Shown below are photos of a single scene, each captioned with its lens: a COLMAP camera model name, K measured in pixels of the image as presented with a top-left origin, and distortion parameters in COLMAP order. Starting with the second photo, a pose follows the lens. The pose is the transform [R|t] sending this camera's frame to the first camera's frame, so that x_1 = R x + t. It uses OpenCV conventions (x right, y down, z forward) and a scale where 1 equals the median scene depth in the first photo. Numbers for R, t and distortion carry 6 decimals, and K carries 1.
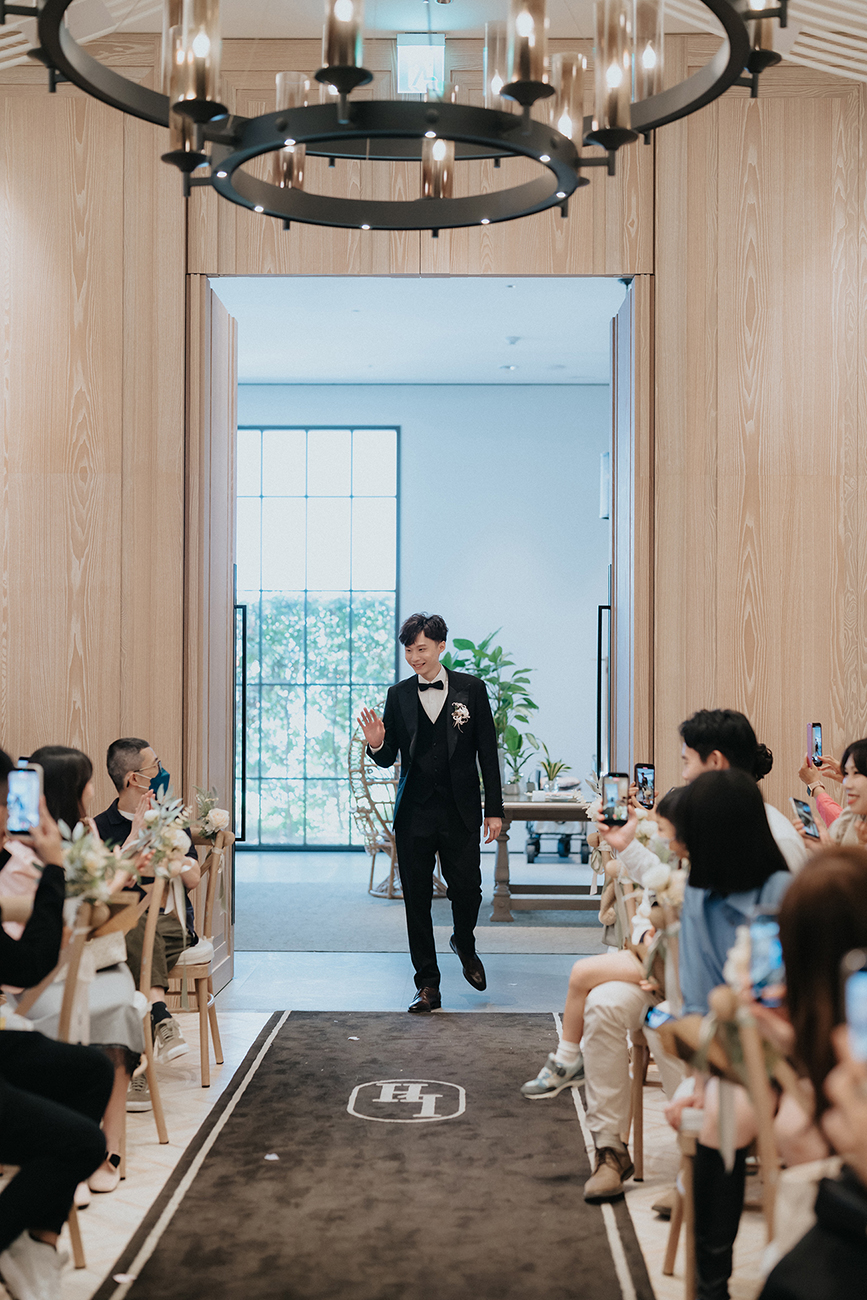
lens RADIAL K [[1932.8, 0, 463.4], [0, 1932.8, 688.4], [0, 0, 1]] dist [-0.000757, 0.049711]
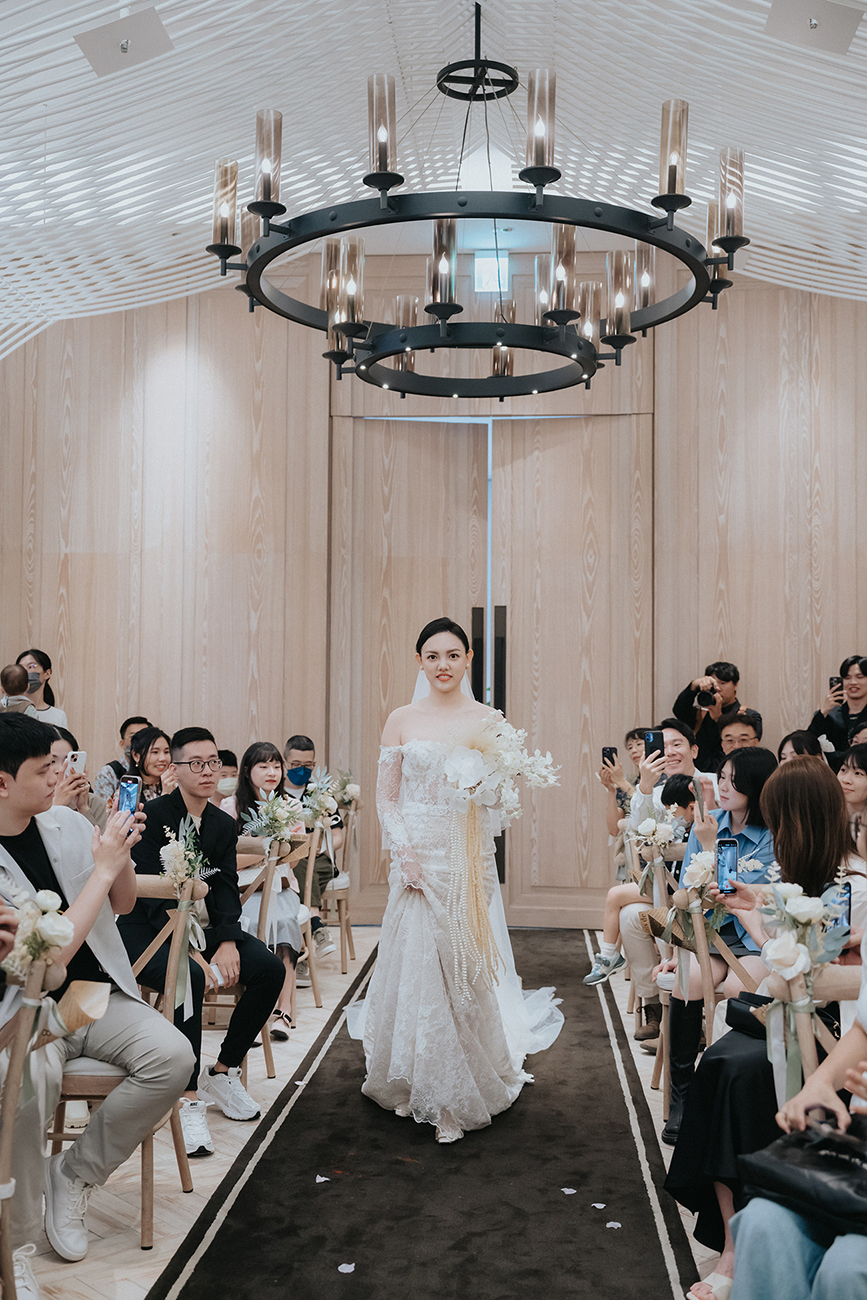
lens RADIAL K [[1485.5, 0, 433.5], [0, 1485.5, 650.0], [0, 0, 1]] dist [0.009918, 0.008812]
pose [[0.998259, 0.000413, -0.058982, 0.000554], [-0.002423, 0.999418, -0.034014, -0.001104], [0.058934, 0.034098, 0.997679, -0.128772]]
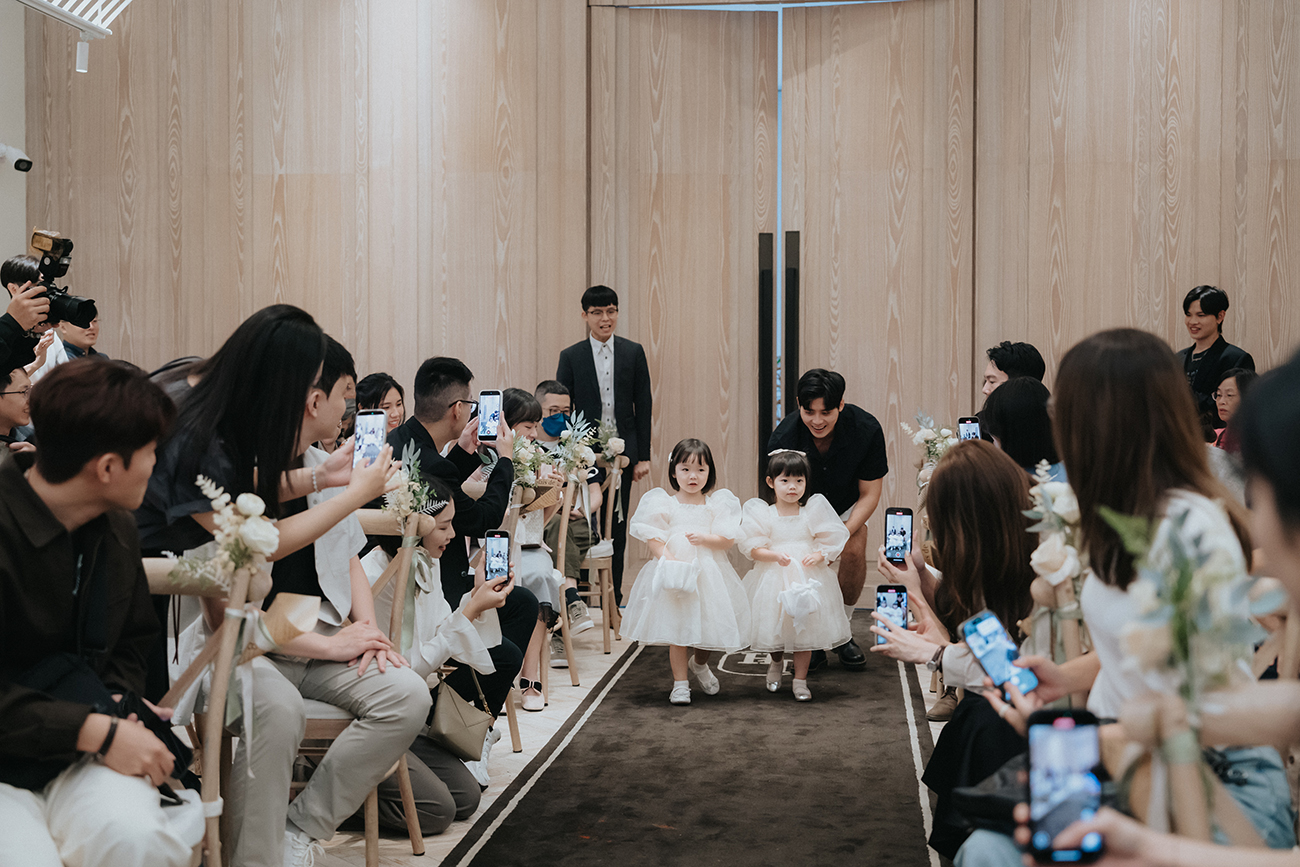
lens RADIAL K [[1808.1, 0, 650.0], [0, 1808.1, 433.5], [0, 0, 1]] dist [0.017664, 0.034678]
pose [[0.994203, -0.001767, -0.107509, 0.022596], [0.005245, 0.999471, 0.032084, 0.023324], [0.107395, -0.032462, 0.993686, -0.173391]]
